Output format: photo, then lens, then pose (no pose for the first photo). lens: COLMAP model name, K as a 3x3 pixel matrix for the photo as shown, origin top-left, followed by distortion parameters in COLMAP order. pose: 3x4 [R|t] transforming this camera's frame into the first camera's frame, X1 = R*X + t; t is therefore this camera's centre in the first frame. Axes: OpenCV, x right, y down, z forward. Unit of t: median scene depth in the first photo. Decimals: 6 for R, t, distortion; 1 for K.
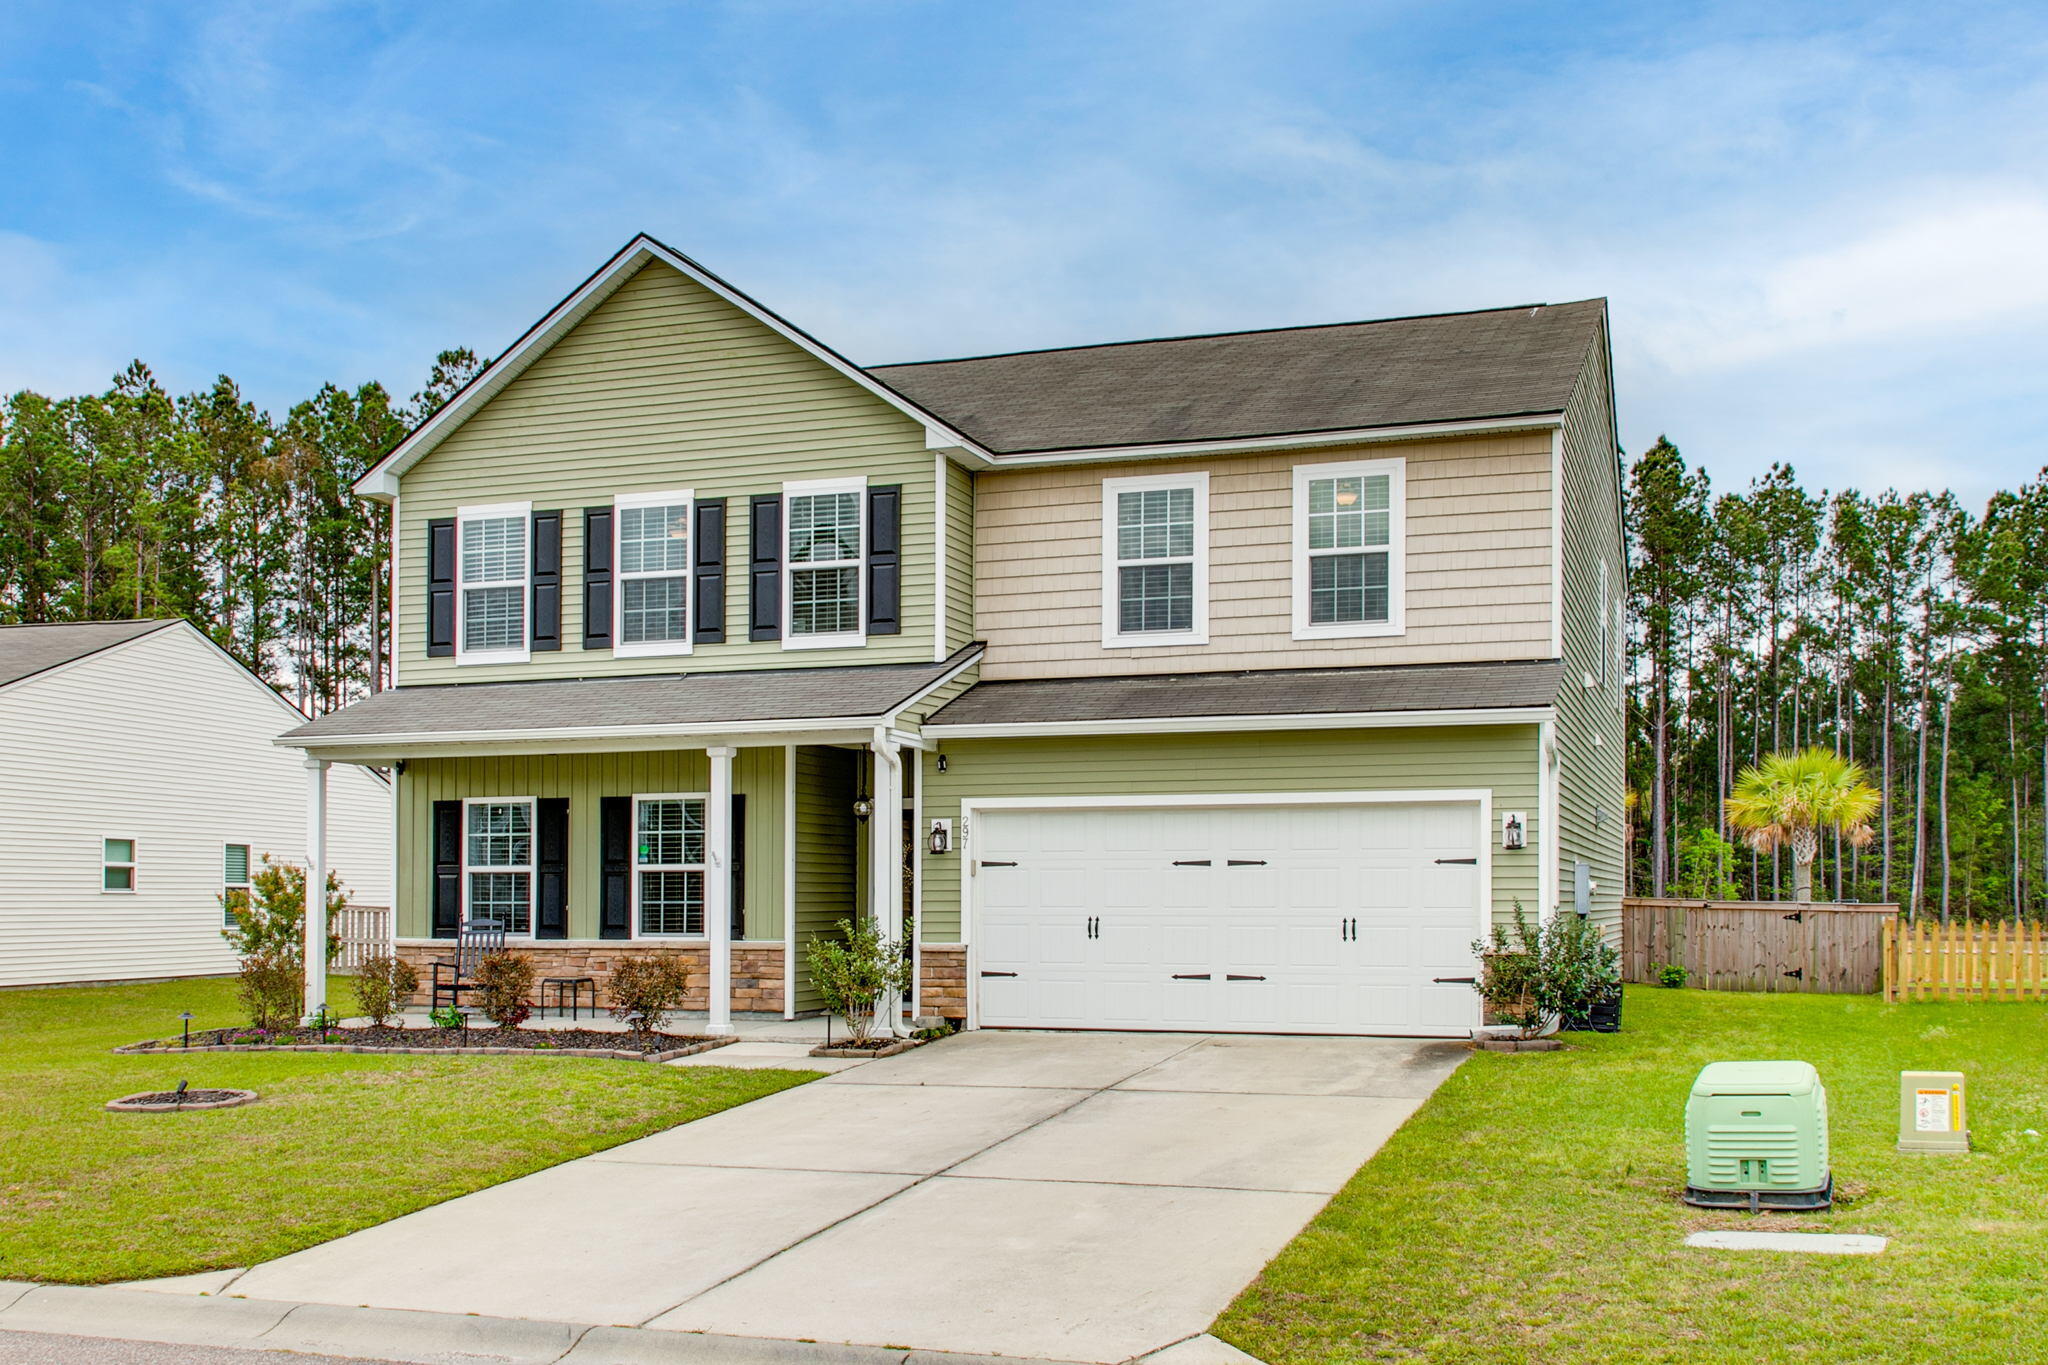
lens RADIAL K [[1511.4, 0, 1024.1], [0, 1511.4, 683.8], [0, 0, 1]] dist [0.004050, 0.002704]
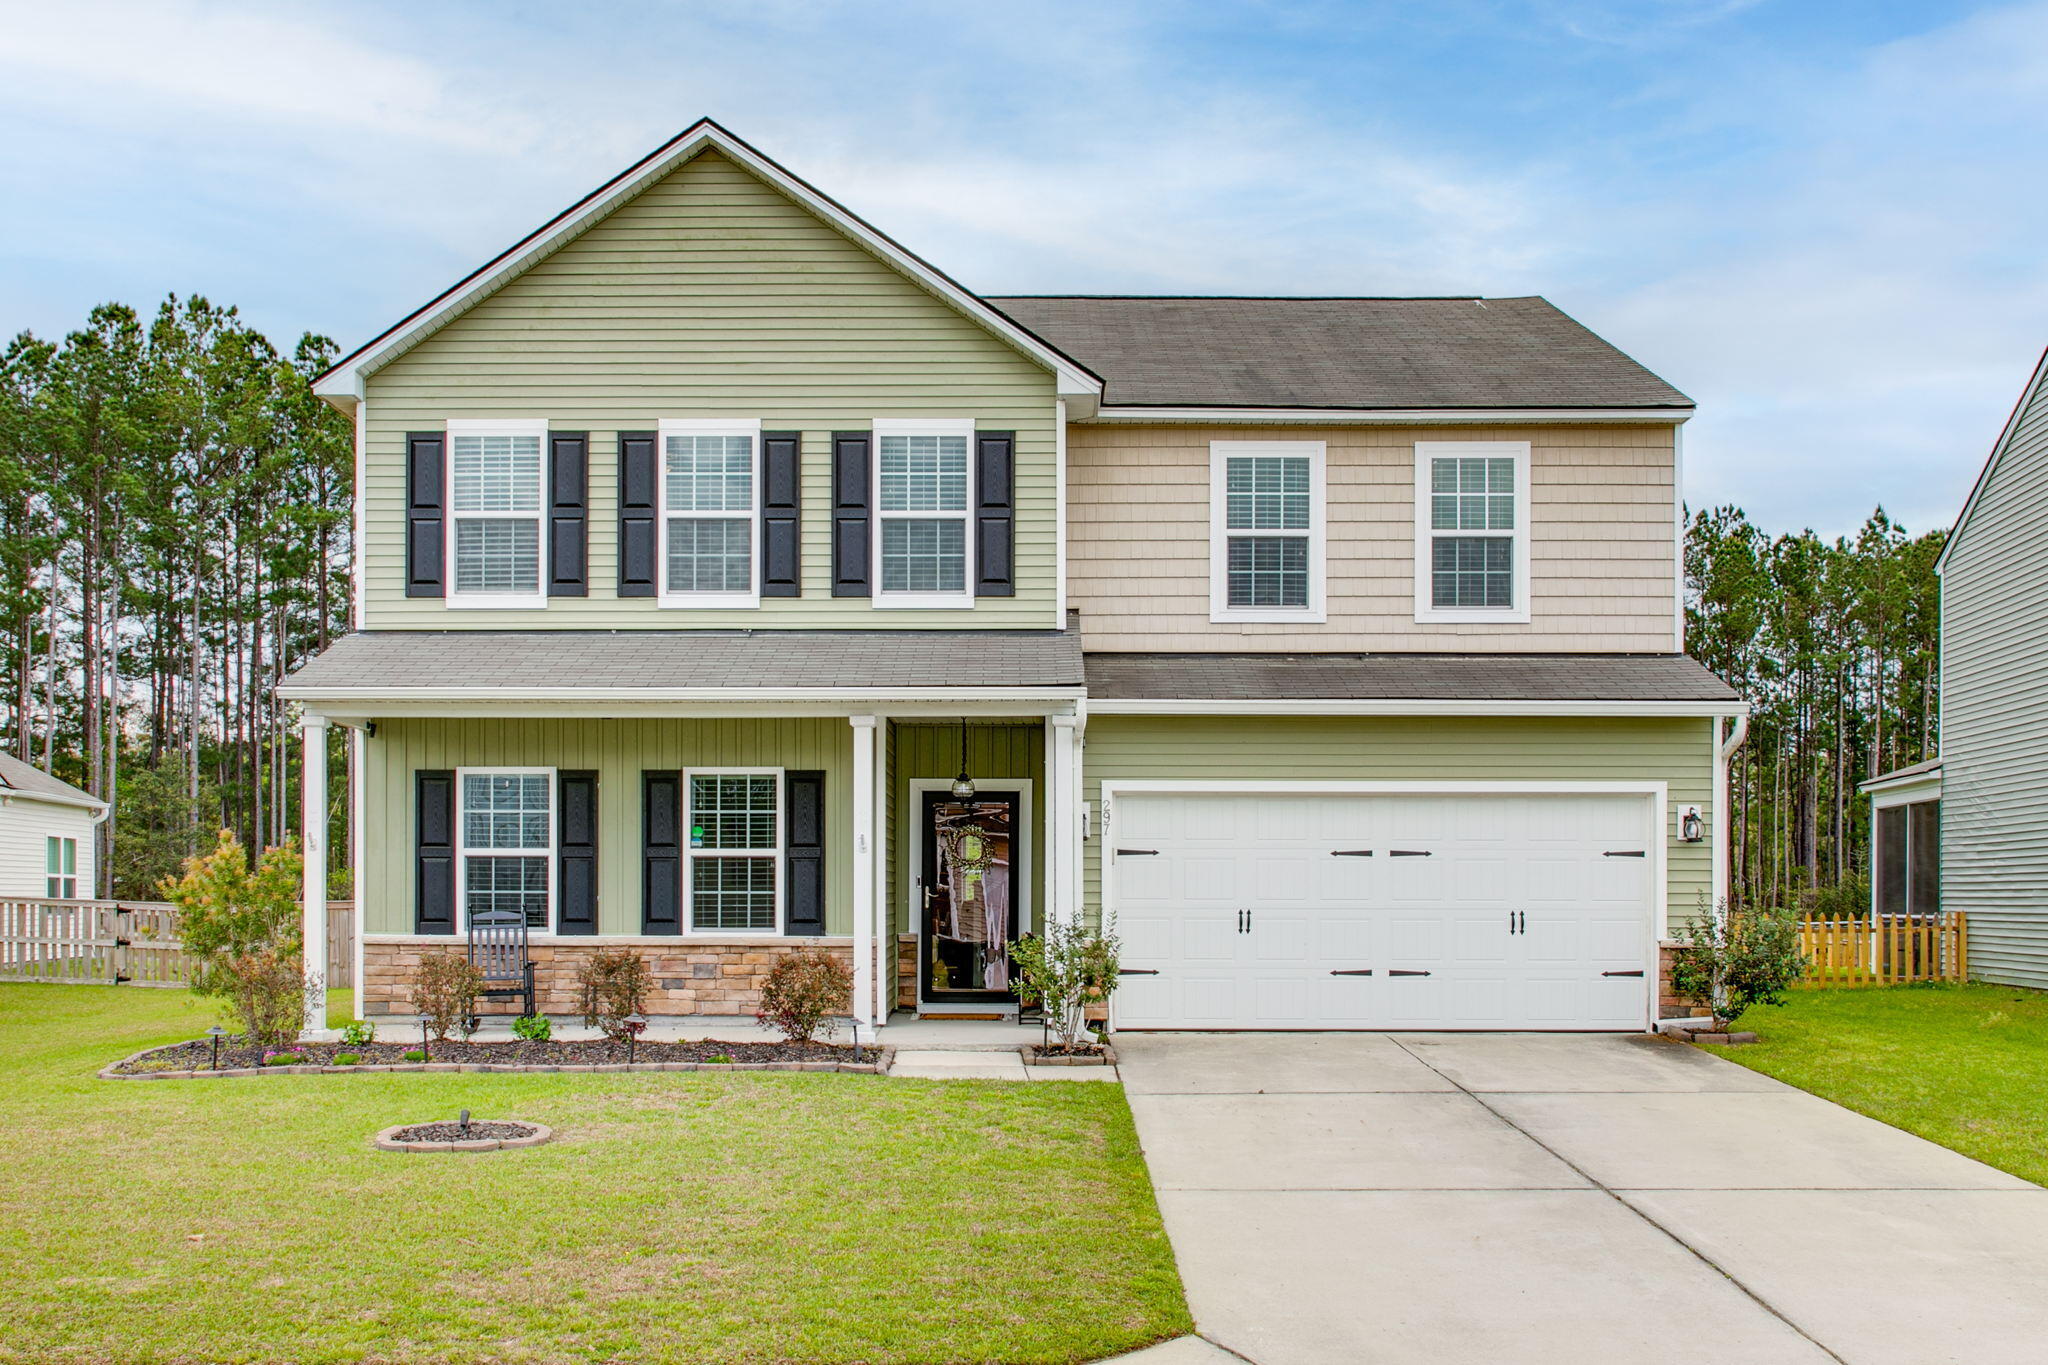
lens RADIAL K [[1598.8, 0, 1024.0], [0, 1598.8, 682.5], [0, 0, 1]] dist [-0.008838, -0.003087]
pose [[0.969898, 0.035563, 0.240901, -0.299134], [-0.038205, 0.999250, 0.006304, 0.011817], [-0.240496, -0.015318, 0.970529, 0.070435]]
